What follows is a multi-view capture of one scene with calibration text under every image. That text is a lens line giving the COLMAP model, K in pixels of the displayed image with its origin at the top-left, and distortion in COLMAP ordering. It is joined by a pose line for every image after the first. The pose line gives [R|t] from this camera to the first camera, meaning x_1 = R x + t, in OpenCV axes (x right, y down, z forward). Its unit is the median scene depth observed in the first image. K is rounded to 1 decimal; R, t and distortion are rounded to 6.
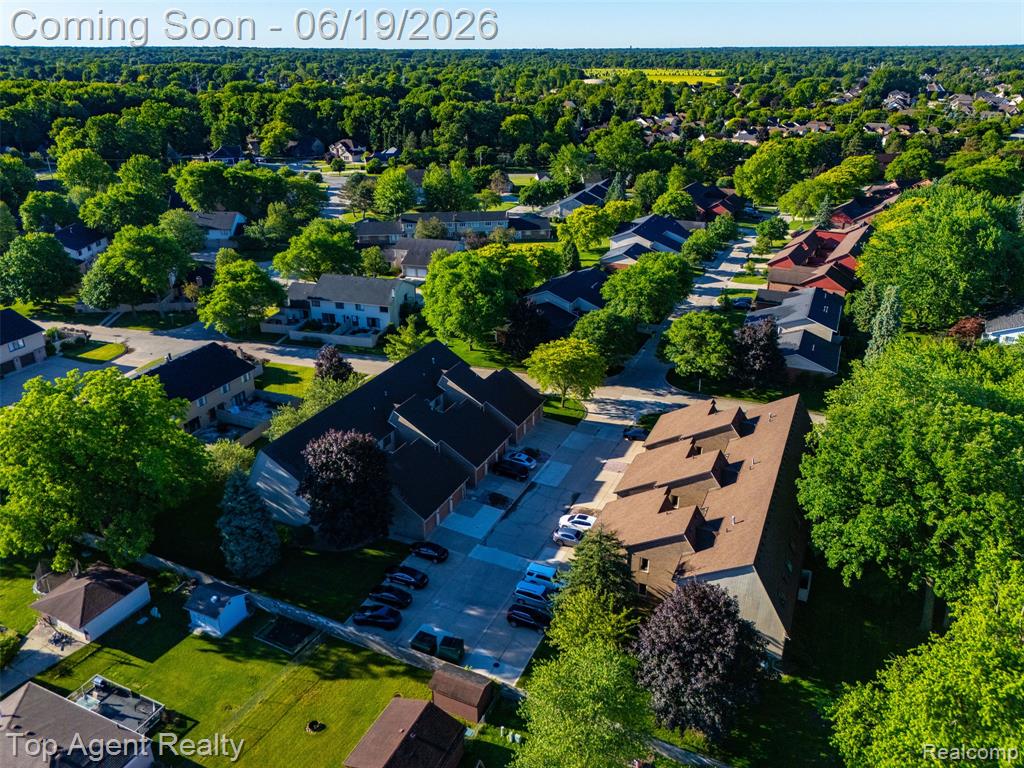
lens RADIAL K [[750.0, 0, 515.3], [0, 750.0, 383.8], [0, 0, 1]] dist [0.074685, -0.068973]
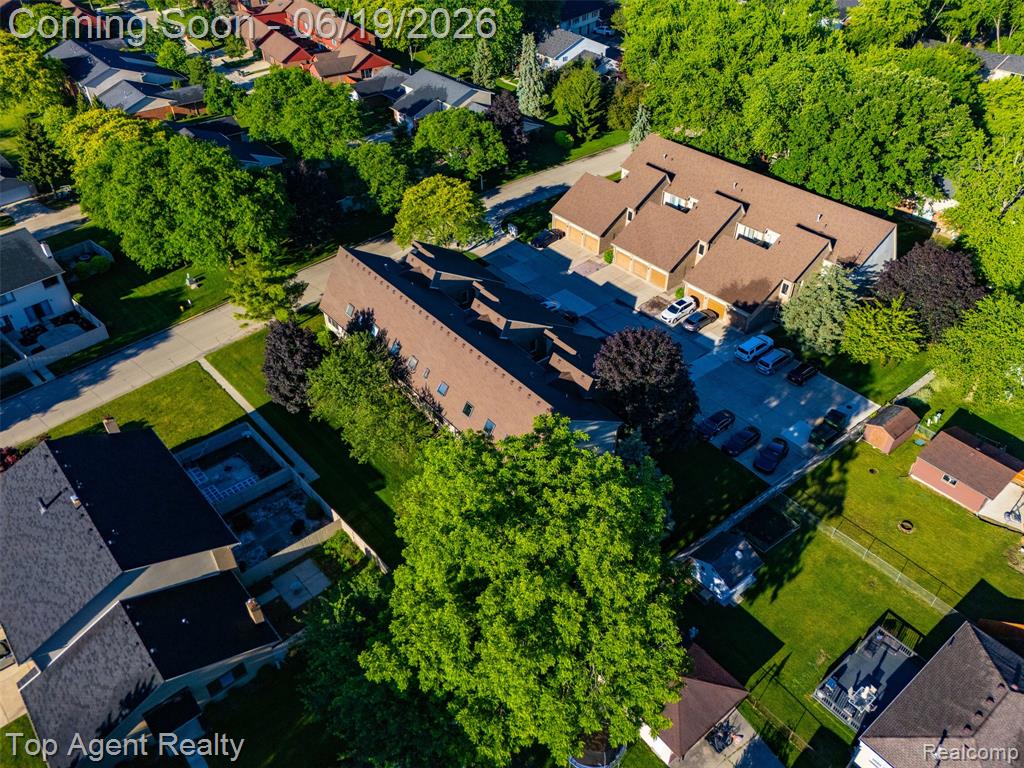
lens RADIAL K [[750.0, 0, 513.1], [0, 750.0, 381.5], [0, 0, 1]] dist [0.074685, -0.068973]
pose [[0.447489, -0.554393, 0.701713, -0.484996], [0.365799, 0.829487, 0.422069, -0.155398], [-0.816054, 0.067815, 0.573983, 0.350239]]
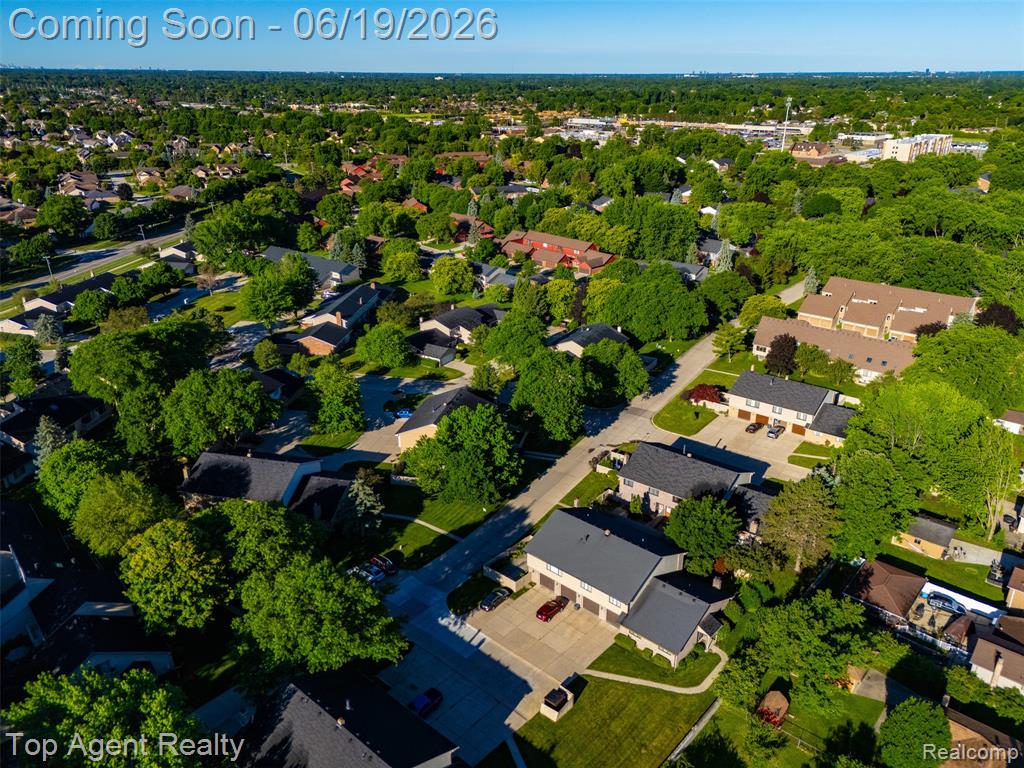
lens RADIAL K [[750.0, 0, 522.2], [0, 750.0, 383.9], [0, 0, 1]] dist [0.074685, -0.068973]
pose [[0.273966, -0.363022, 0.890594, -1.404393], [0.383645, 0.890408, 0.244929, -0.421098], [-0.881907, 0.274570, 0.383213, 0.678477]]
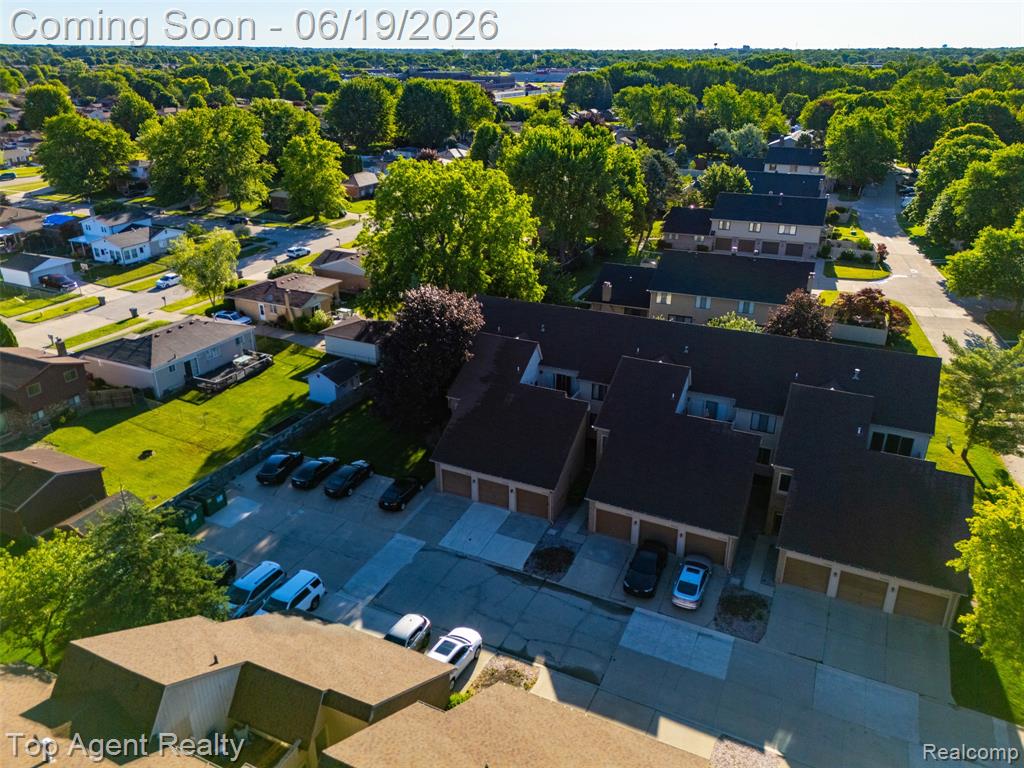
lens RADIAL K [[750.0, 0, 511.6], [0, 750.0, 383.3], [0, 0, 1]] dist [0.074685, -0.068973]
pose [[-0.008451, 0.402876, -0.915216, 0.268431], [-0.408029, 0.834198, 0.370980, -0.089624], [0.912930, 0.376570, 0.157335, 0.531806]]
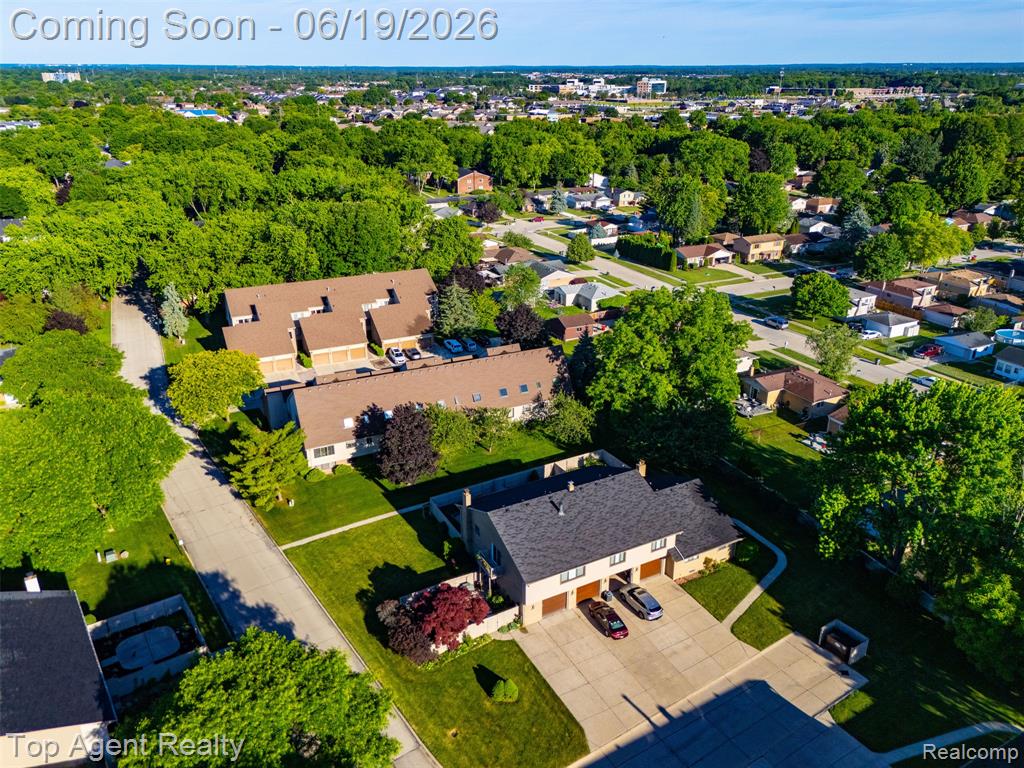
lens RADIAL K [[750.0, 0, 512.9], [0, 750.0, 385.1], [0, 0, 1]] dist [0.074685, -0.068973]
pose [[-0.773817, -0.242103, 0.585315, -0.597393], [0.257367, 0.724175, 0.639792, -0.408221], [-0.578765, 0.645722, -0.498069, 0.987890]]
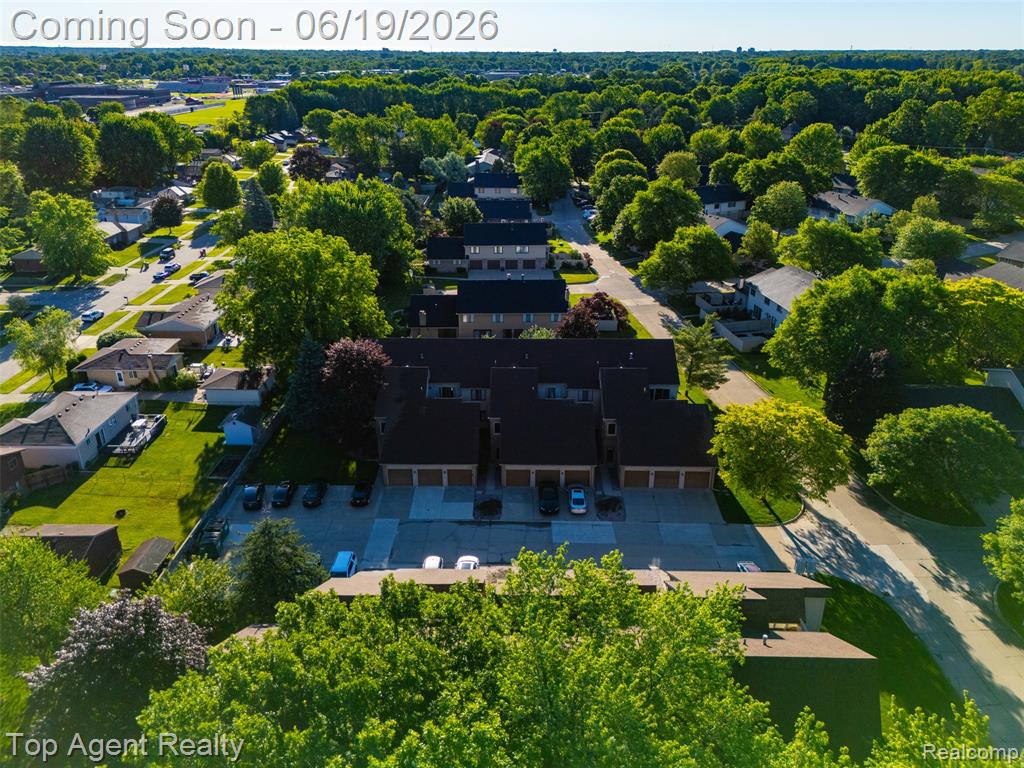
lens RADIAL K [[750.0, 0, 514.0], [0, 750.0, 388.4], [0, 0, 1]] dist [0.074685, -0.068973]
pose [[0.409343, 0.372317, -0.832958, 0.394390], [-0.372788, 0.901518, 0.219761, -0.097370], [0.832747, 0.220559, 0.507826, 0.365833]]
